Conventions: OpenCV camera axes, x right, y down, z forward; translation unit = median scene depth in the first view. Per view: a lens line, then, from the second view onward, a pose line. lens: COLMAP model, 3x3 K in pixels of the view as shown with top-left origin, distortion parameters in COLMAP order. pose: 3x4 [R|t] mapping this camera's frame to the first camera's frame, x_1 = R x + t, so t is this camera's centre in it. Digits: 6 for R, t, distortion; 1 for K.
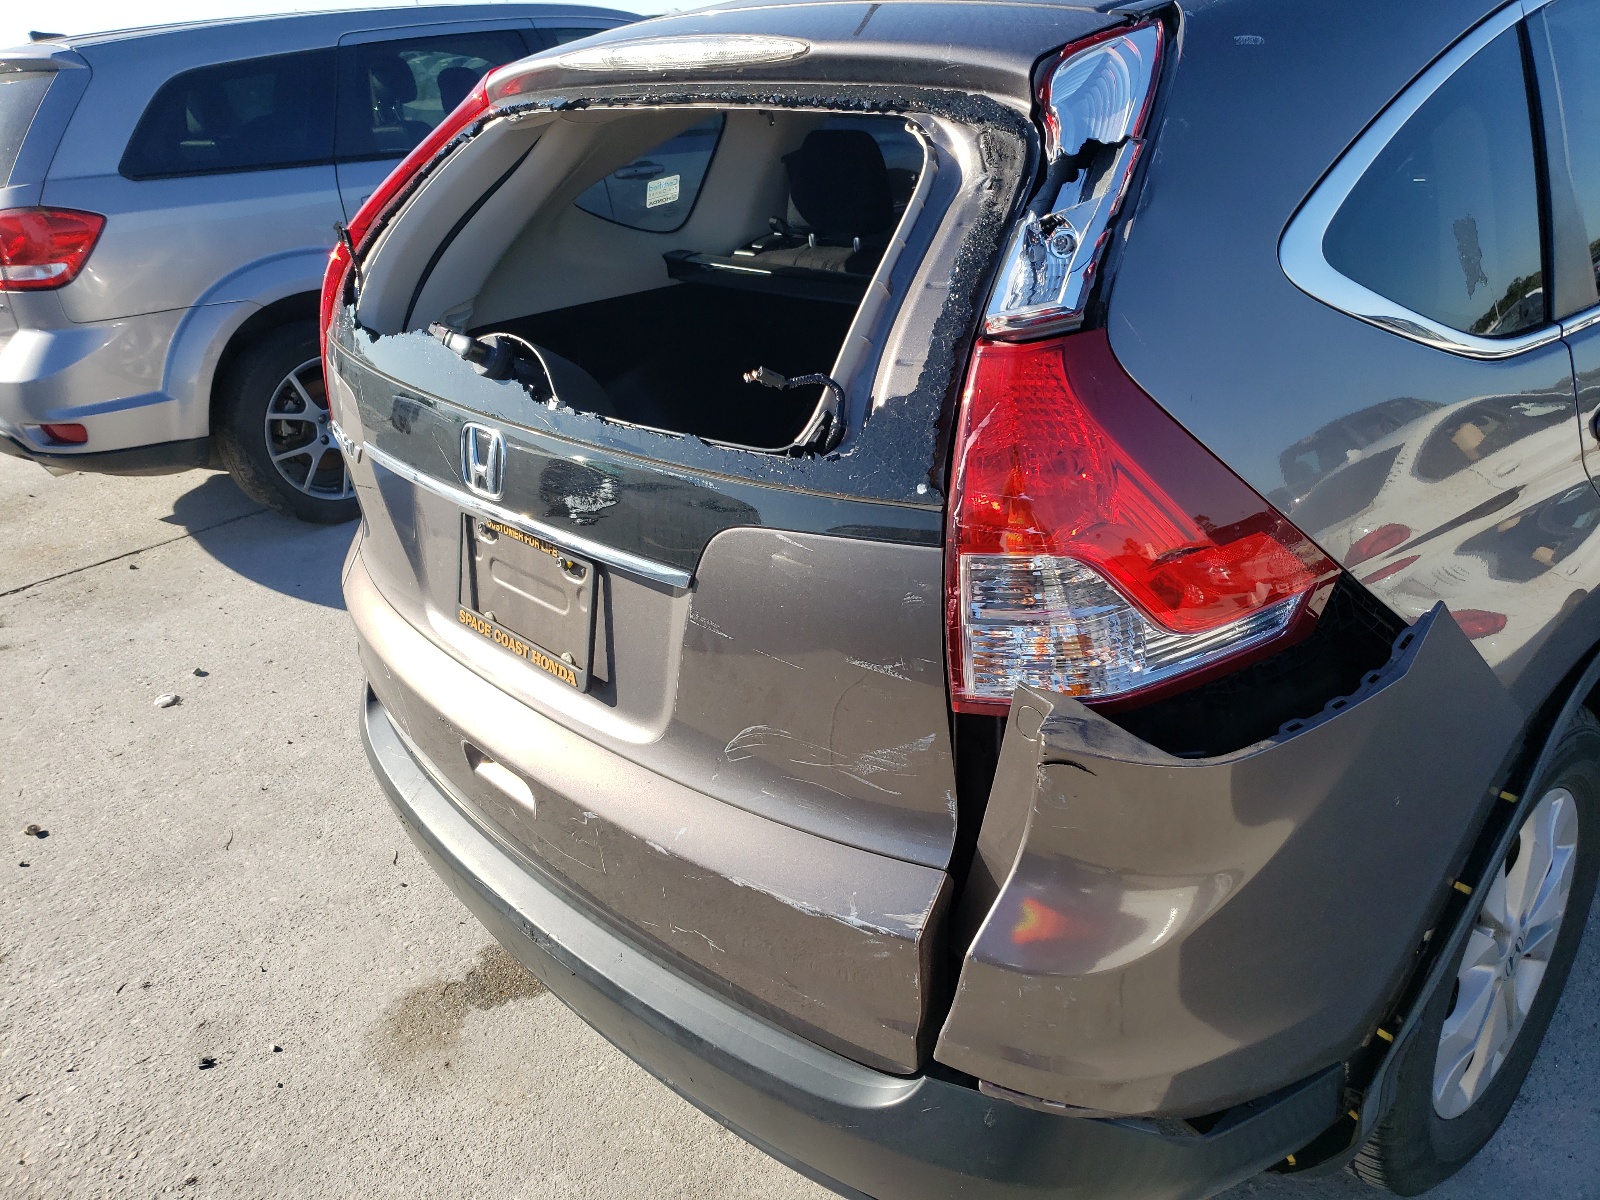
lens RADIAL K [[1297.8, 0, 789.8], [0, 1297.8, 590.7], [0, 0, 1]] dist [0.014649, -0.017353]
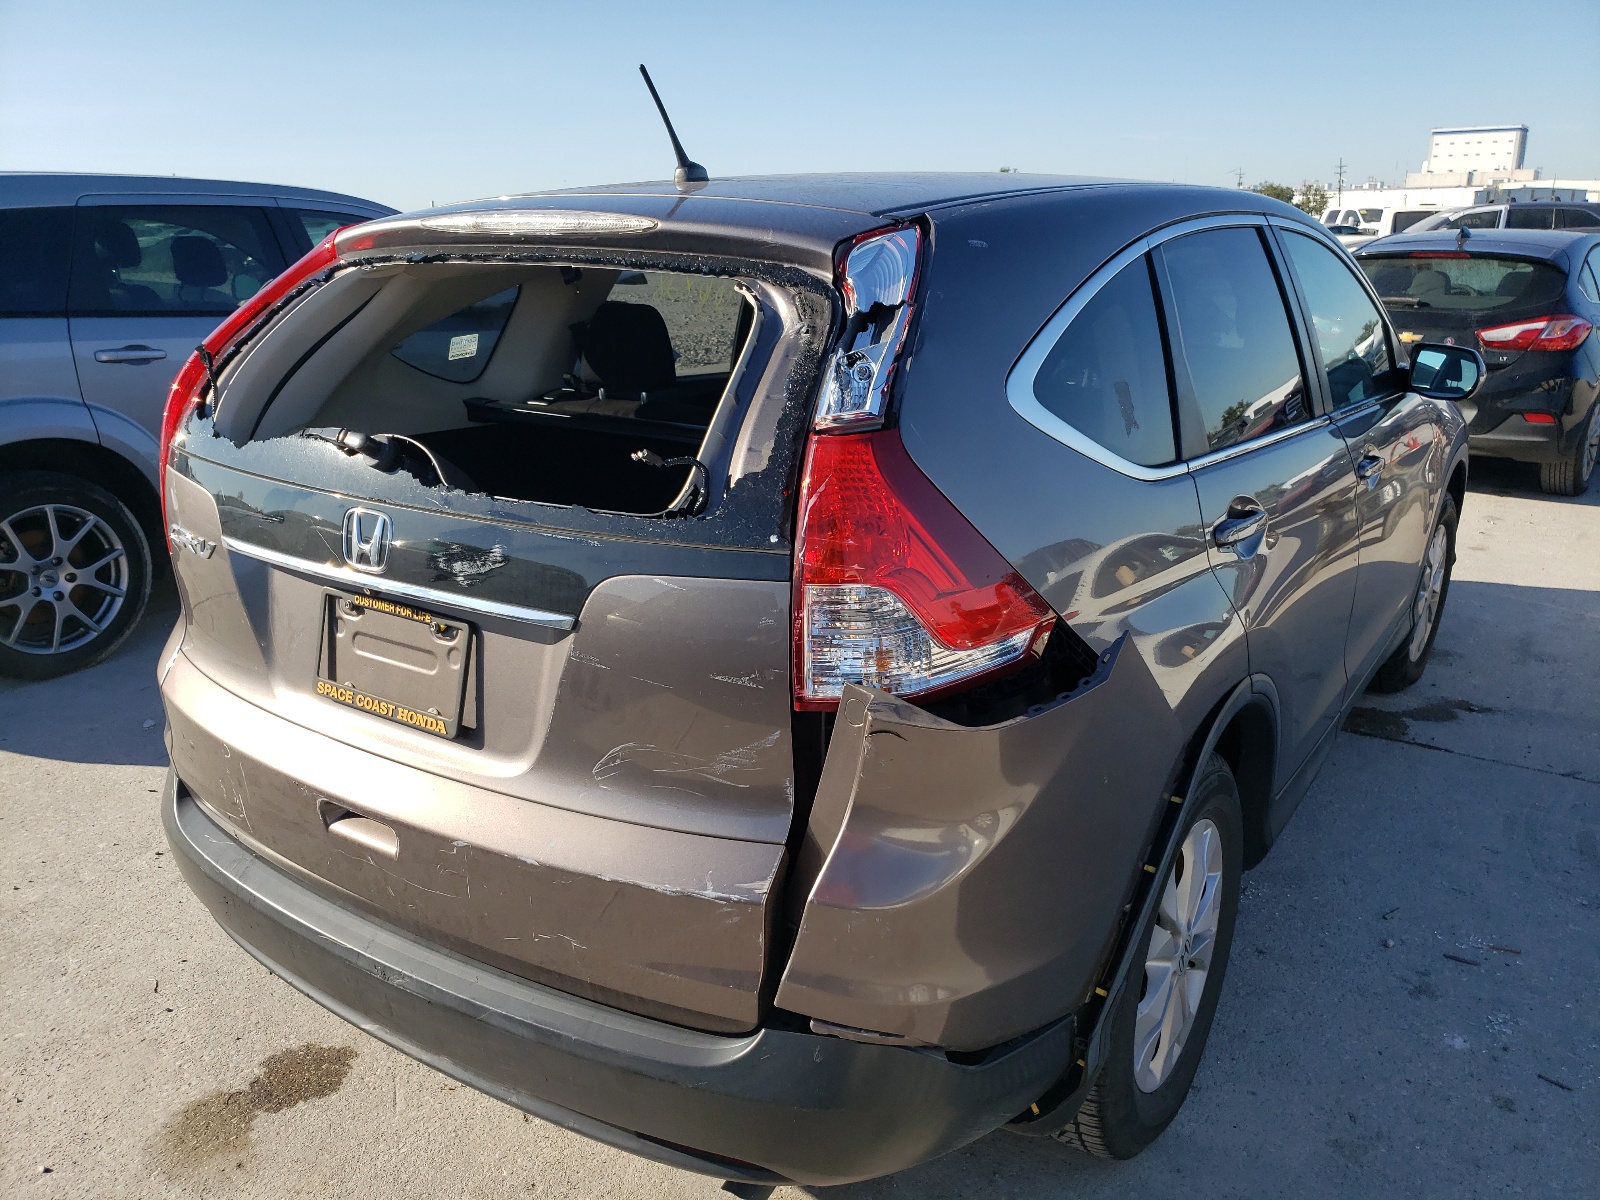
lens RADIAL K [[1297.8, 0, 801.5], [0, 1297.8, 603.5], [0, 0, 1]] dist [0.014649, -0.017353]
pose [[0.969545, 0.012321, 0.244602, -0.148591], [0.022201, 0.990201, -0.137876, 0.131005], [-0.243904, 0.139107, 0.959771, -0.215992]]
